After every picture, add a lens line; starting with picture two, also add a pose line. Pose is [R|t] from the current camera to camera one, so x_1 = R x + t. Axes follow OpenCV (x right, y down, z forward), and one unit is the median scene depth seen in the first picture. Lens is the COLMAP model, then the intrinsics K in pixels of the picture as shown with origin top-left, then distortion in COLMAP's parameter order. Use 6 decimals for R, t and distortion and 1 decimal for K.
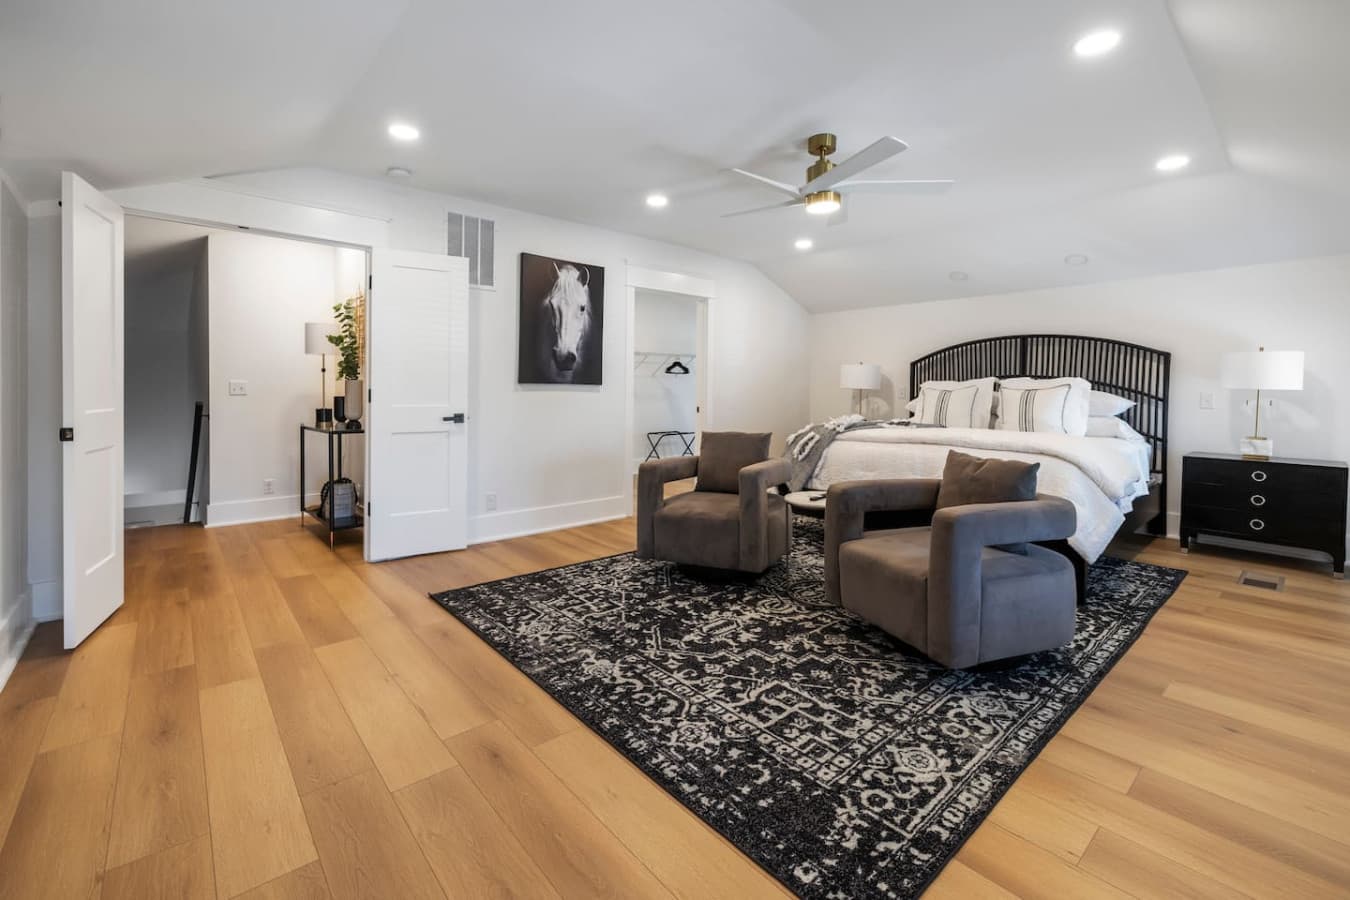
lens RADIAL K [[577.3, 0, 683.9], [0, 577.3, 397.9], [0, 0, 1]] dist [-0.003094, 0.000685]
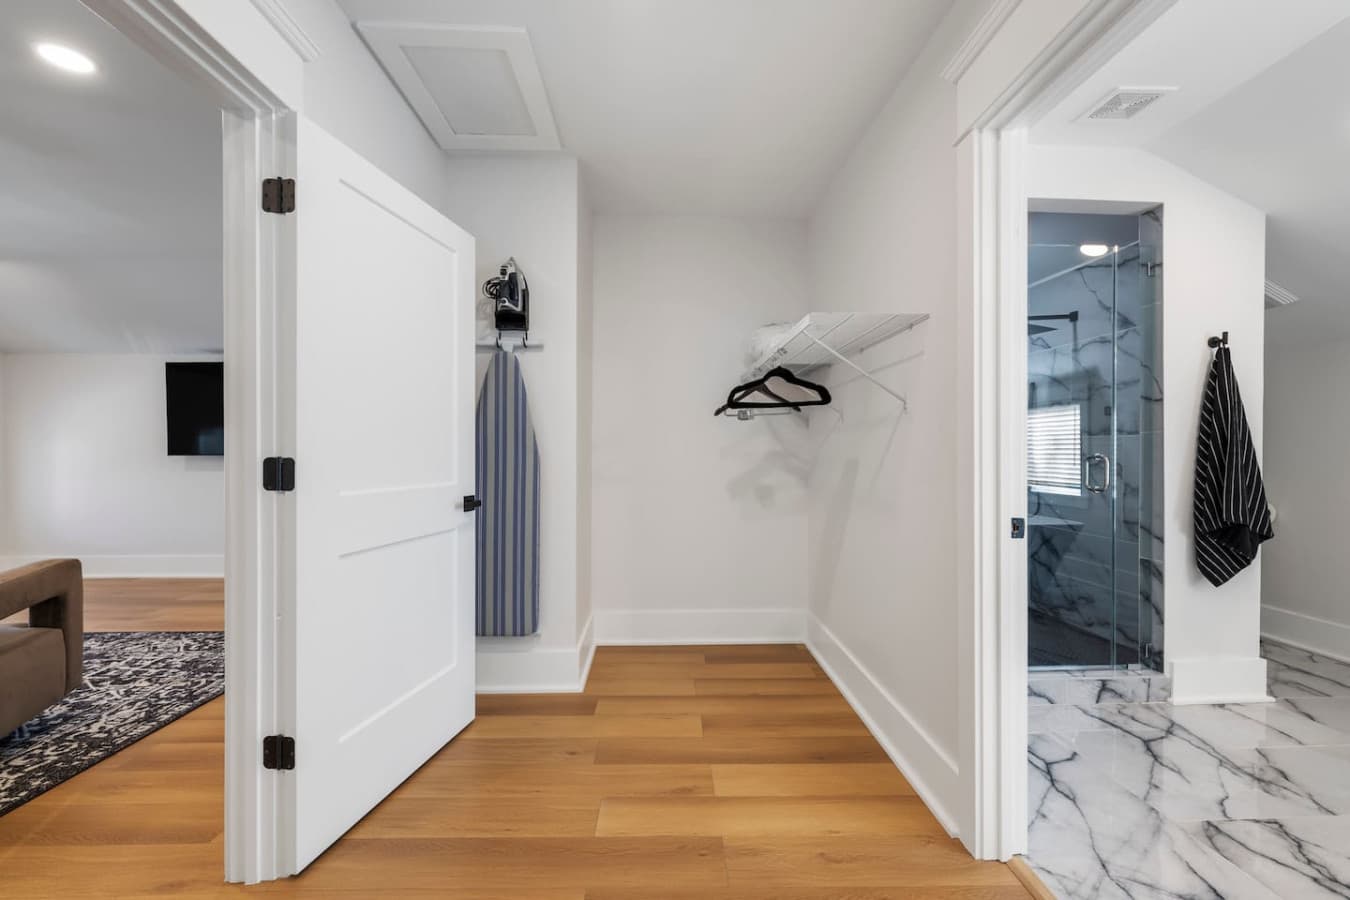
lens RADIAL K [[577.3, 0, 681.5], [0, 577.3, 453.3], [0, 0, 1]] dist [-0.003094, 0.000685]
pose [[-0.655404, -0.009919, -0.755213, -0.029687], [-0.017884, 0.999837, 0.002389, -0.029143], [0.755067, 0.015072, -0.655475, 2.321798]]
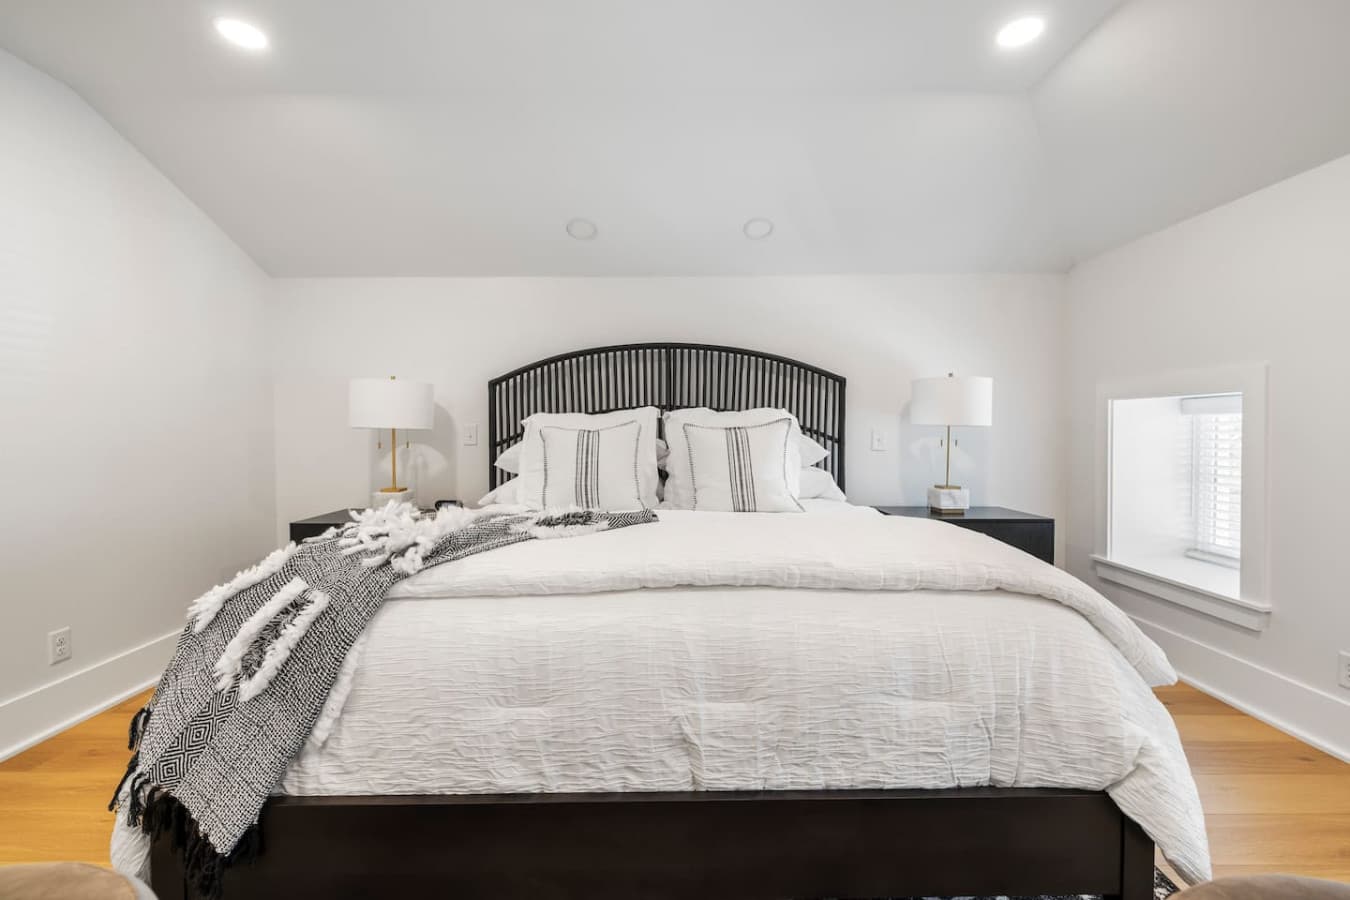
lens RADIAL K [[577.3, 0, 679.8], [0, 577.3, 443.1], [0, 0, 1]] dist [-0.003094, 0.000685]
pose [[0.674394, -0.023922, 0.737985, 0.208986], [0.017544, 0.999712, 0.016373, -0.014363], [-0.738164, 0.001906, 0.674619, 0.985573]]
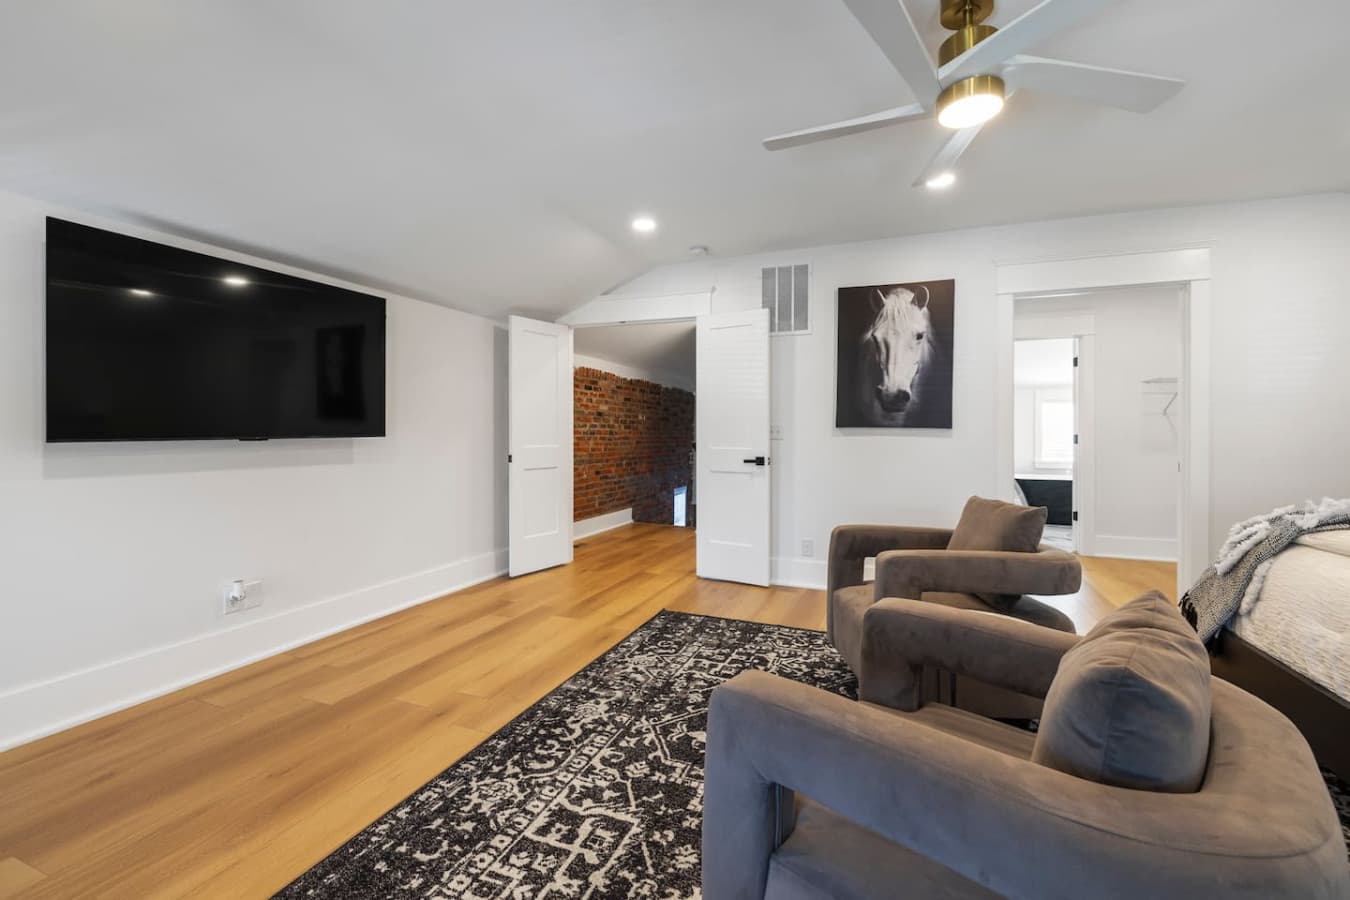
lens RADIAL K [[577.3, 0, 694.5], [0, 577.3, 430.7], [0, 0, 1]] dist [-0.003094, 0.000685]
pose [[0.462938, -0.003976, -0.886382, 0.634488], [-0.014061, 0.999831, -0.011828, -0.008109], [0.886279, 0.017939, 0.462804, 0.518820]]
